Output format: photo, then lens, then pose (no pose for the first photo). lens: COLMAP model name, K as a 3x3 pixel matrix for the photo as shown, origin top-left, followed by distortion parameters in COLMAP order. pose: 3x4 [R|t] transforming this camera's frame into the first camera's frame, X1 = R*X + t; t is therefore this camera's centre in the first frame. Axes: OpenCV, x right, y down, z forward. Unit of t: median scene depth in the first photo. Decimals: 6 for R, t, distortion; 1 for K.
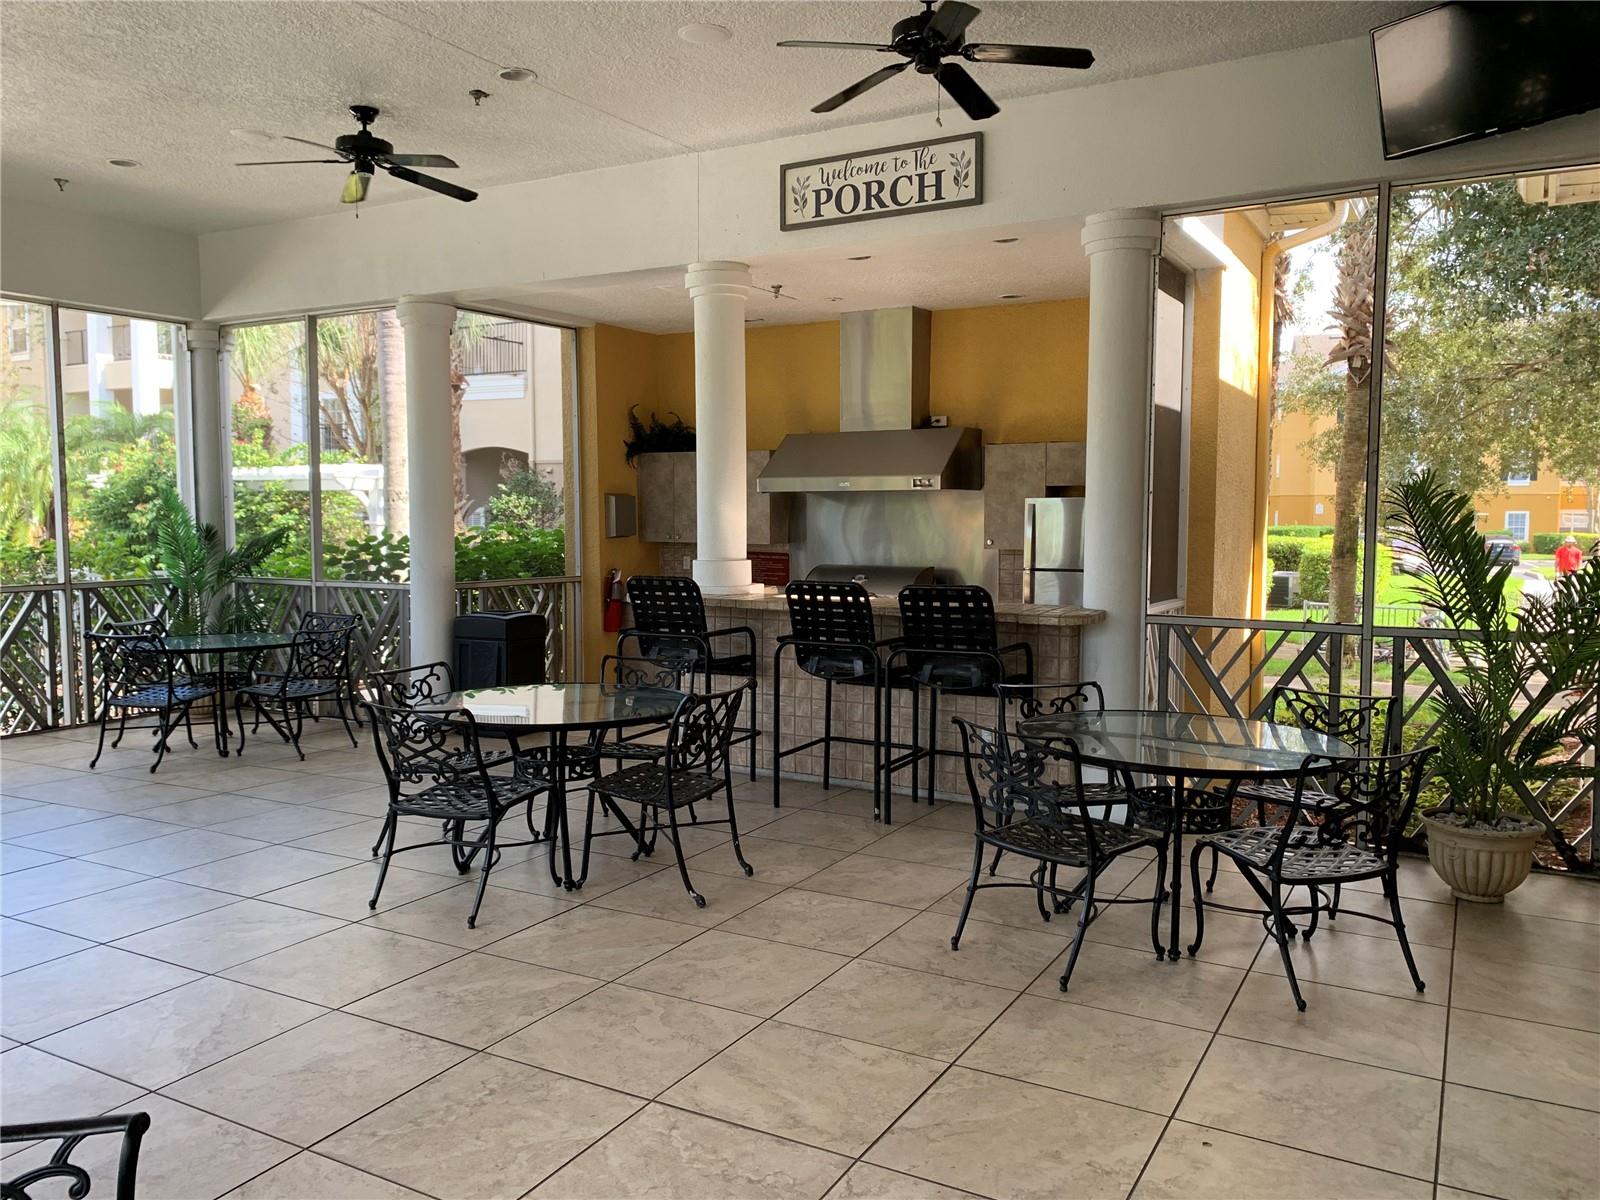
lens RADIAL K [[1200.1, 0, 804.9], [0, 1200.1, 601.1], [0, 0, 1]] dist [-0.003696, -0.000789]
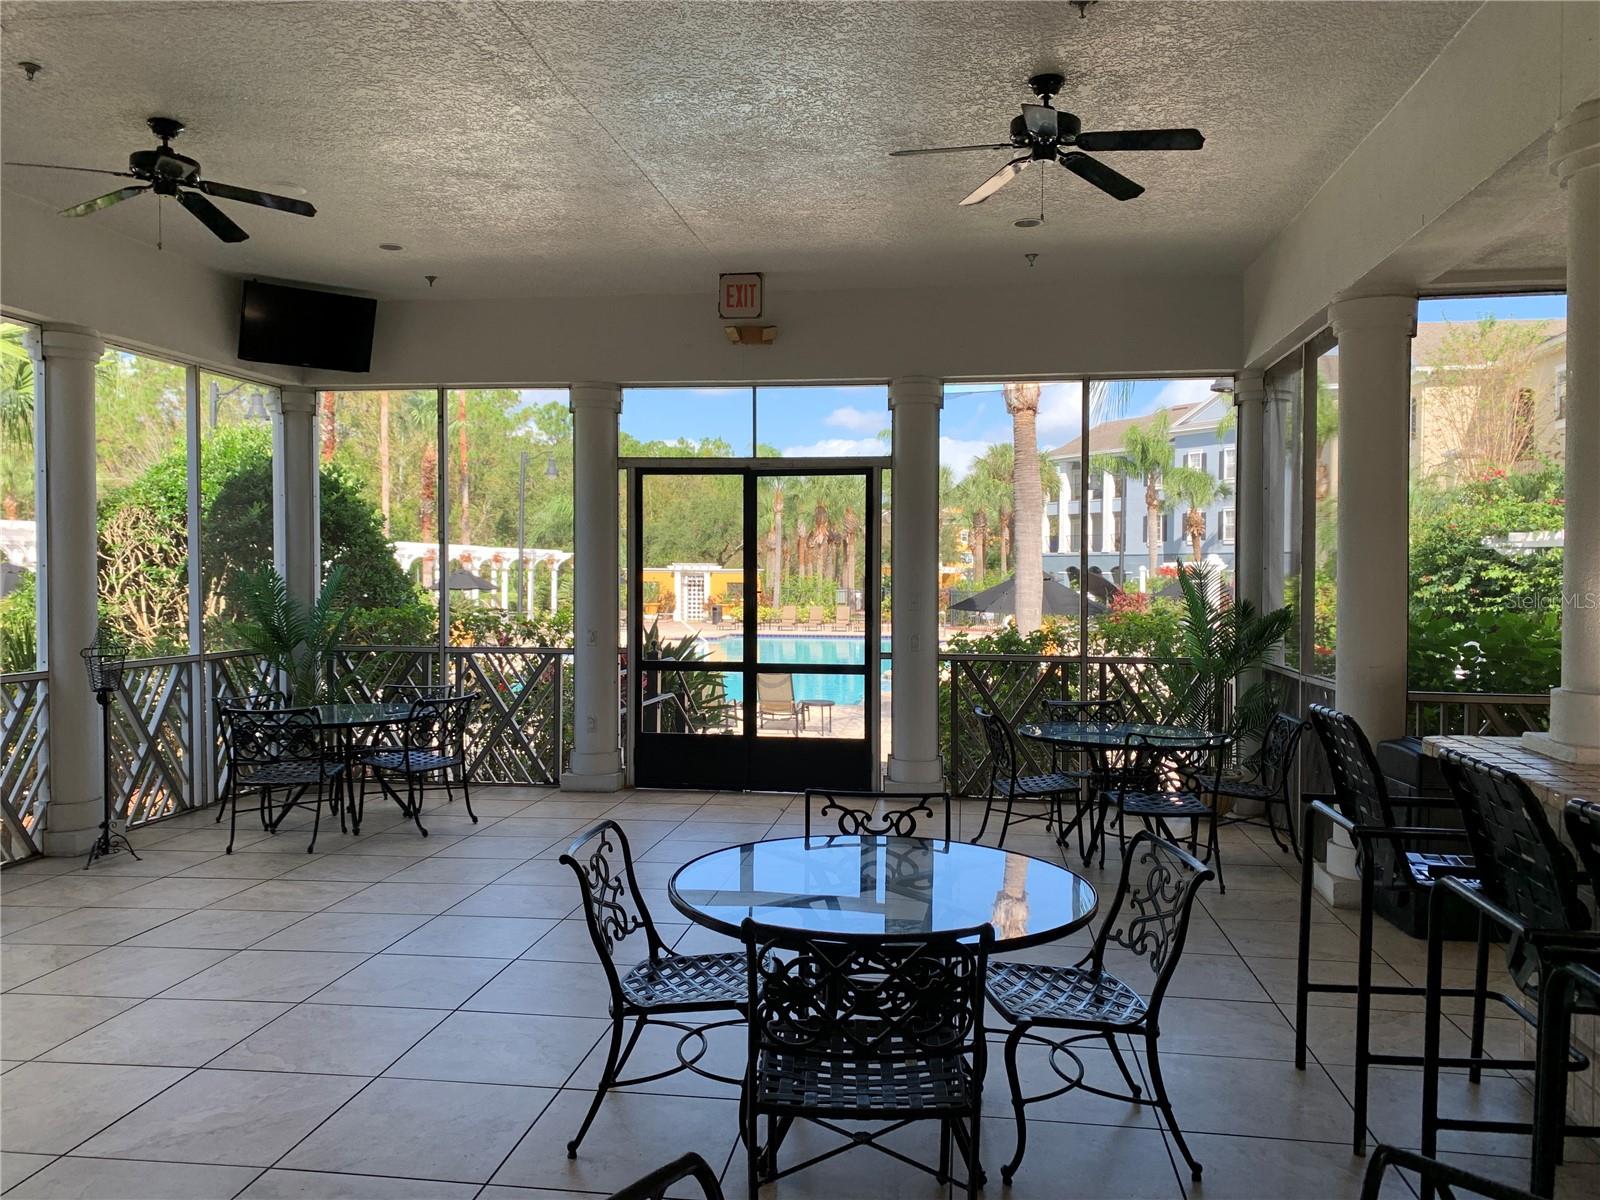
lens RADIAL K [[1200.1, 0, 802.4], [0, 1200.1, 601.5], [0, 0, 1]] dist [-0.003696, -0.000789]
pose [[0.370830, 0.020981, -0.928464, 0.342598], [-0.078631, 0.996864, -0.008879, -0.052574], [0.925366, 0.076298, 0.371317, 0.658946]]
